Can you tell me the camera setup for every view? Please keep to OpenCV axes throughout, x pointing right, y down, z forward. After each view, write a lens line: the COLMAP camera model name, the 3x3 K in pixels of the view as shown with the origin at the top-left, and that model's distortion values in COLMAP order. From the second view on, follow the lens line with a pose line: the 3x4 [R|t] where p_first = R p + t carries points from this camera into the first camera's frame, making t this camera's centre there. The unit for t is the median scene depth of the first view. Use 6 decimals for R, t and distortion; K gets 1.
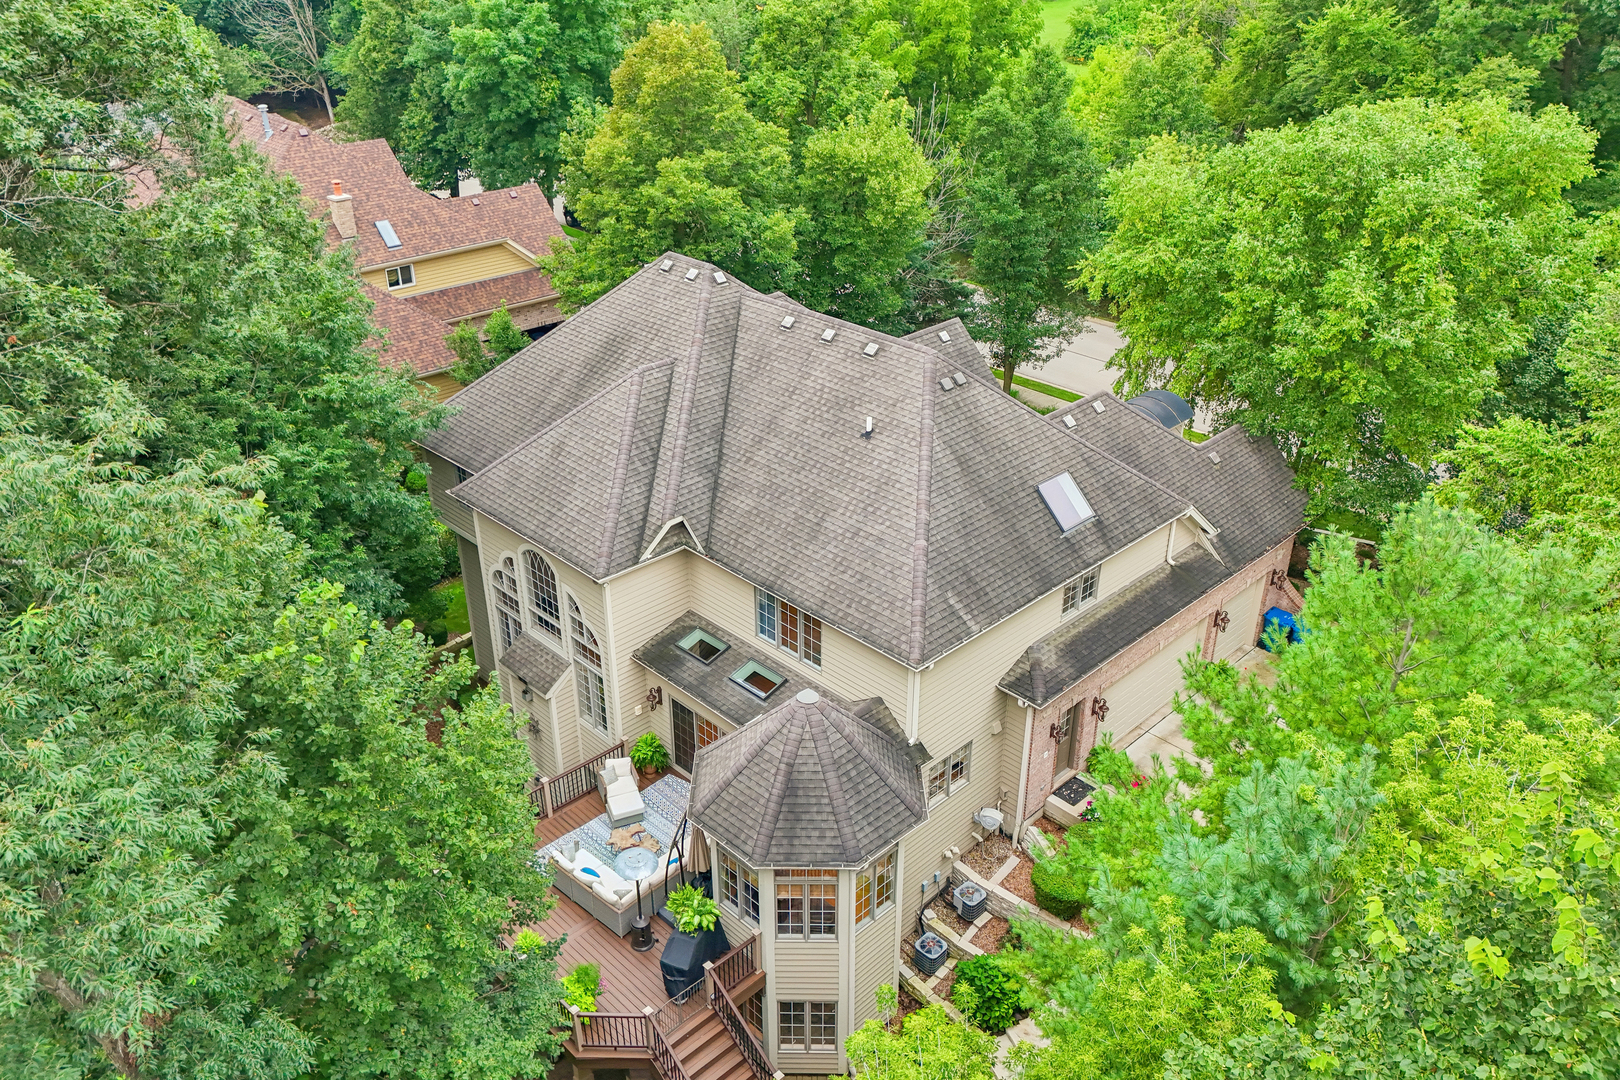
lens RADIAL K [[1217.8, 0, 810.0], [0, 1217.8, 540.0], [0, 0, 1]] dist [0.105400, -0.140973]
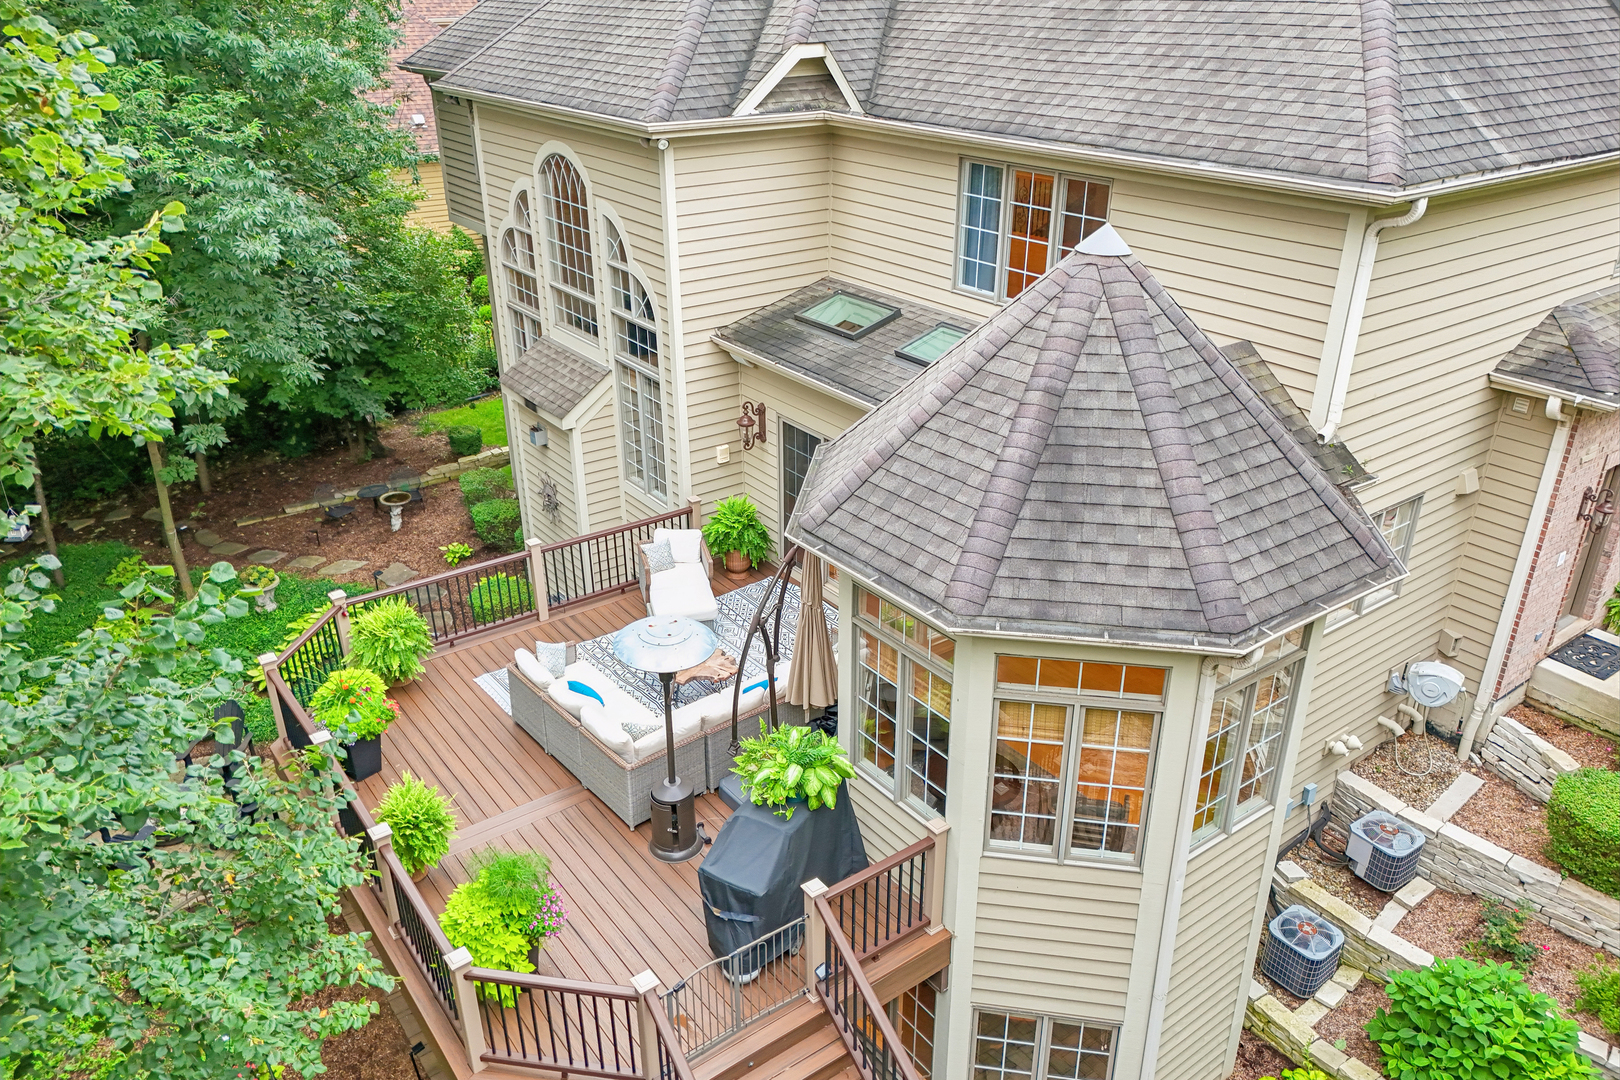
lens RADIAL K [[1183.5, 0, 810.0], [0, 1183.5, 540.0], [0, 0, 1]] dist [0.110439, -0.118118]
pose [[0.990532, 0.059835, -0.123553, -0.037575], [-0.064816, 0.997222, -0.036693, 0.214715], [0.121014, 0.044354, 0.991659, 0.531778]]
